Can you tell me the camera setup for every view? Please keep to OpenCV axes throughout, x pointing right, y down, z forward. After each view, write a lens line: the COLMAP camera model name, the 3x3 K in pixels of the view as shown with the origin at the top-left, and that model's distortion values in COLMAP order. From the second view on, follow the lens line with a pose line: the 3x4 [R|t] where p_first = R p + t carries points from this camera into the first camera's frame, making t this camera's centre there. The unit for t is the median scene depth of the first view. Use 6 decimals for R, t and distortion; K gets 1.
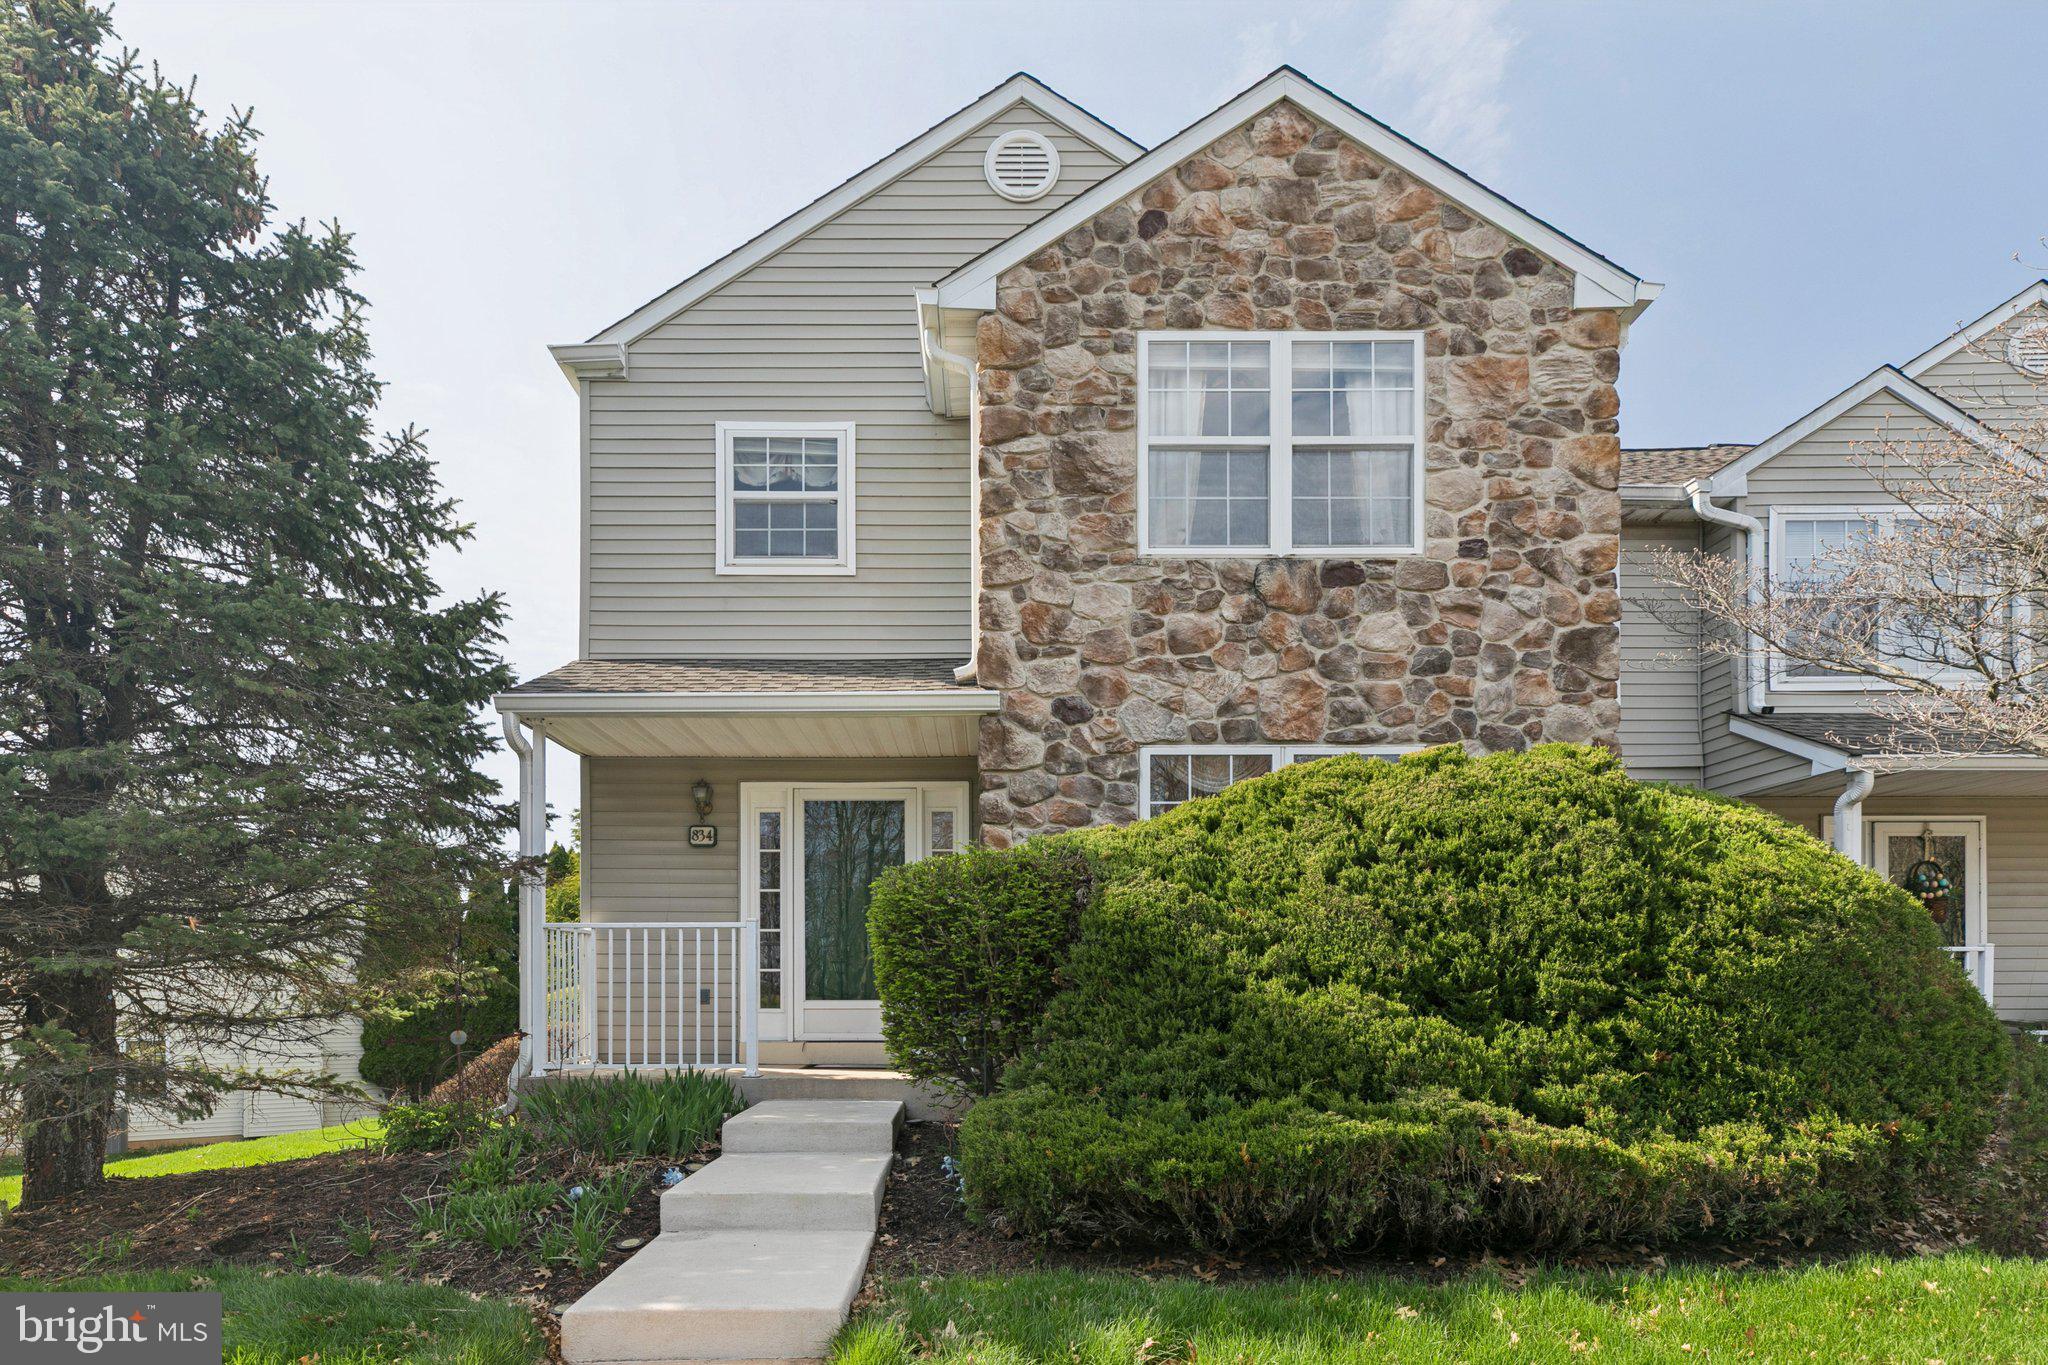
lens RADIAL K [[1174.7, 0, 1024.0], [0, 1174.7, 765.9], [0, 0, 1]] dist [0.004862, 0.000484]
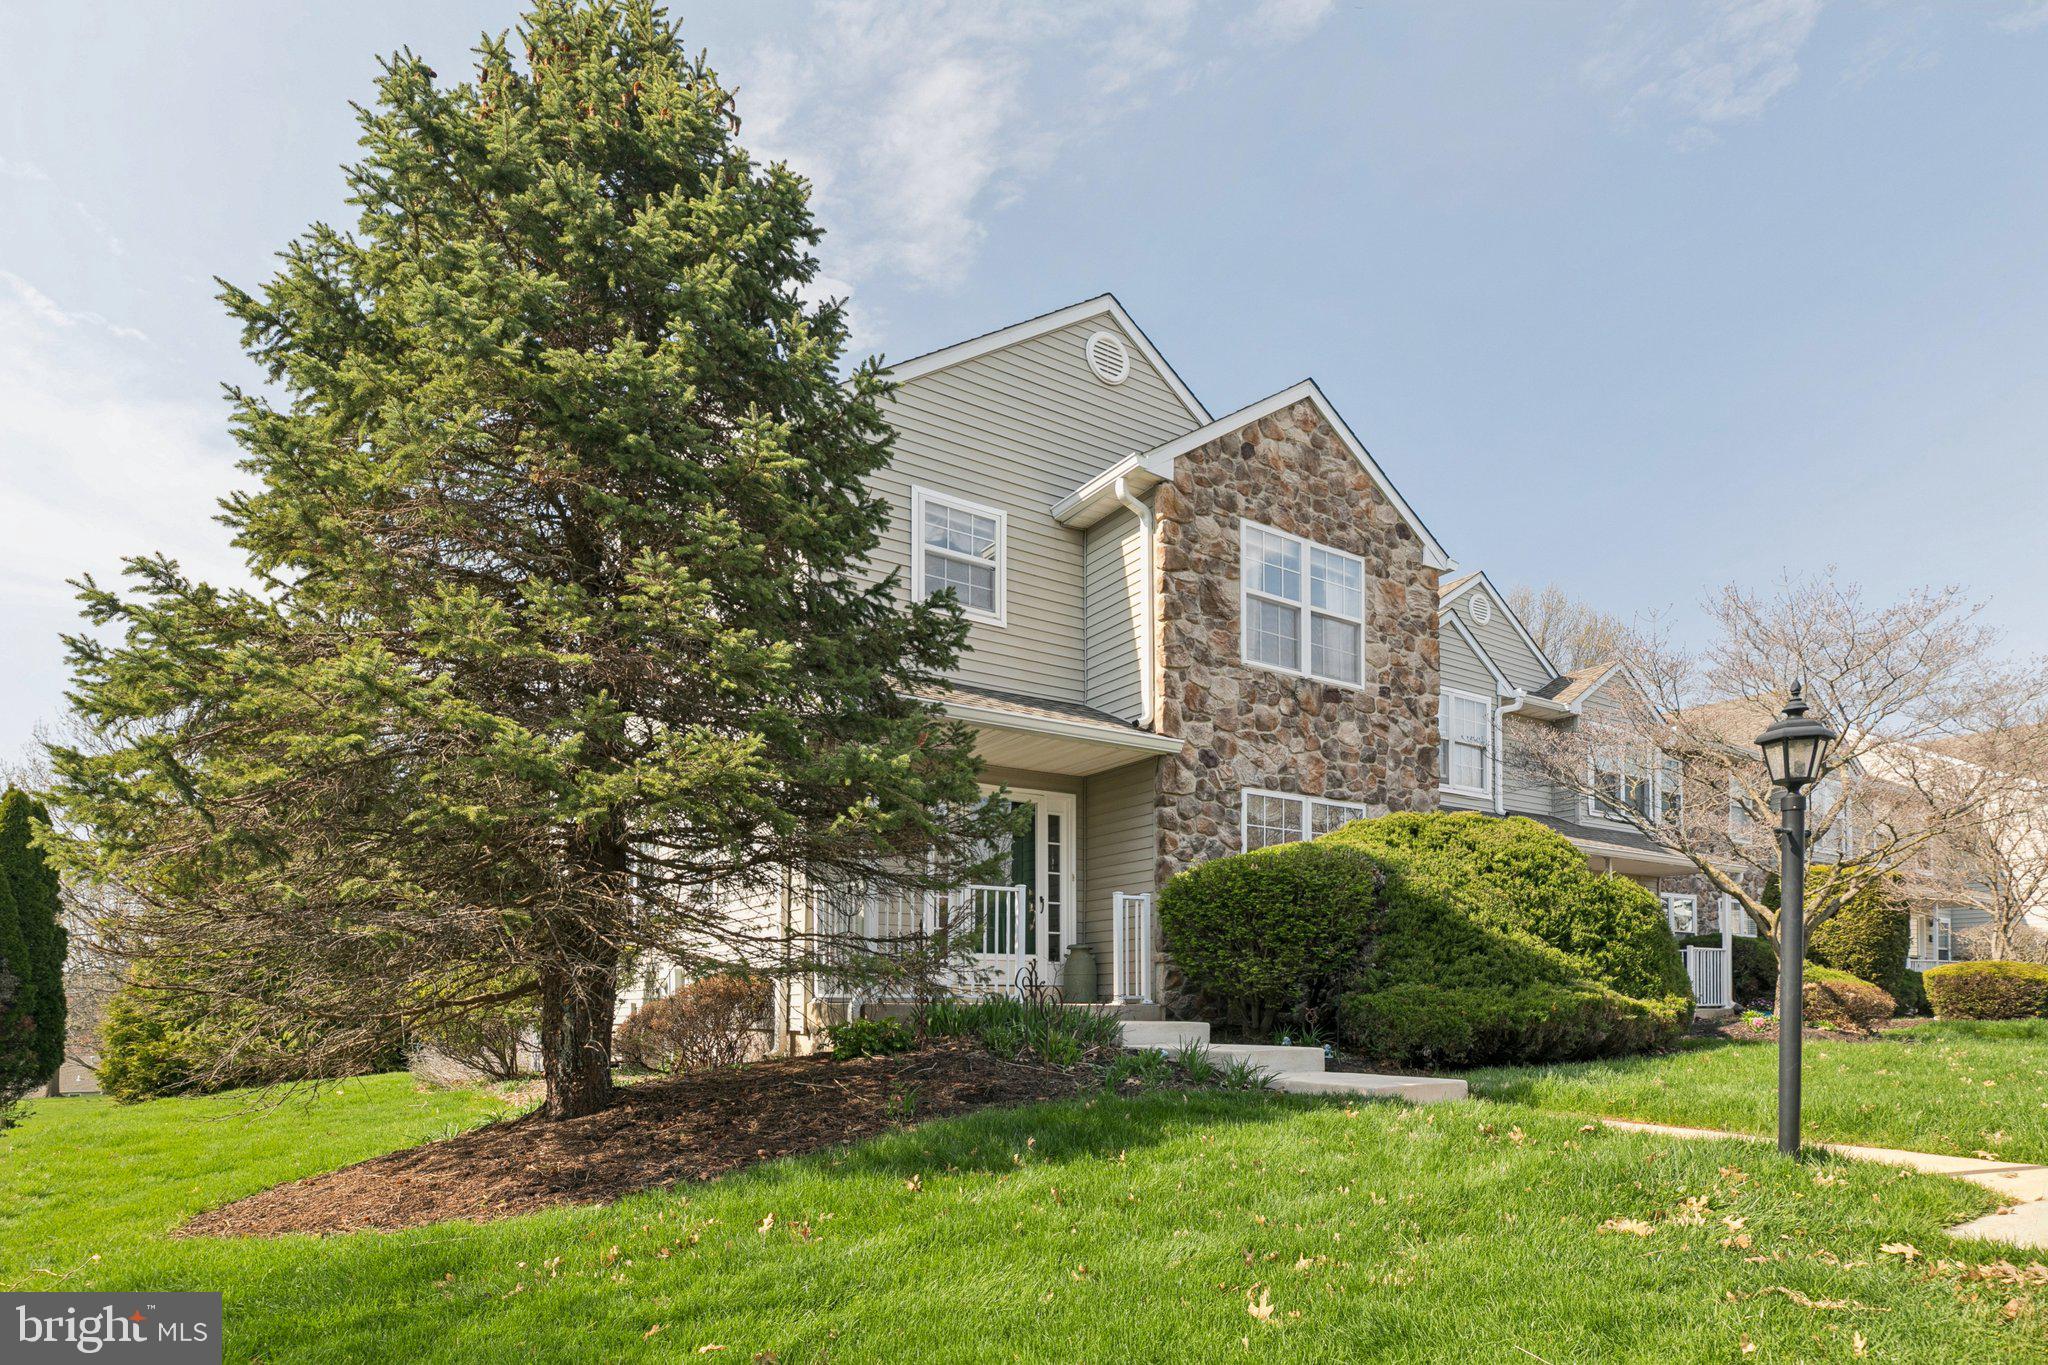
lens RADIAL K [[1198.5, 0, 1024.0], [0, 1198.5, 682.5], [0, 0, 1]] dist [0.001236, 0.000317]
pose [[0.811970, 0.154584, 0.562857, -1.015598], [-0.107474, 0.987401, -0.116142, 0.059495], [-0.573719, 0.033812, 0.818354, -0.122440]]
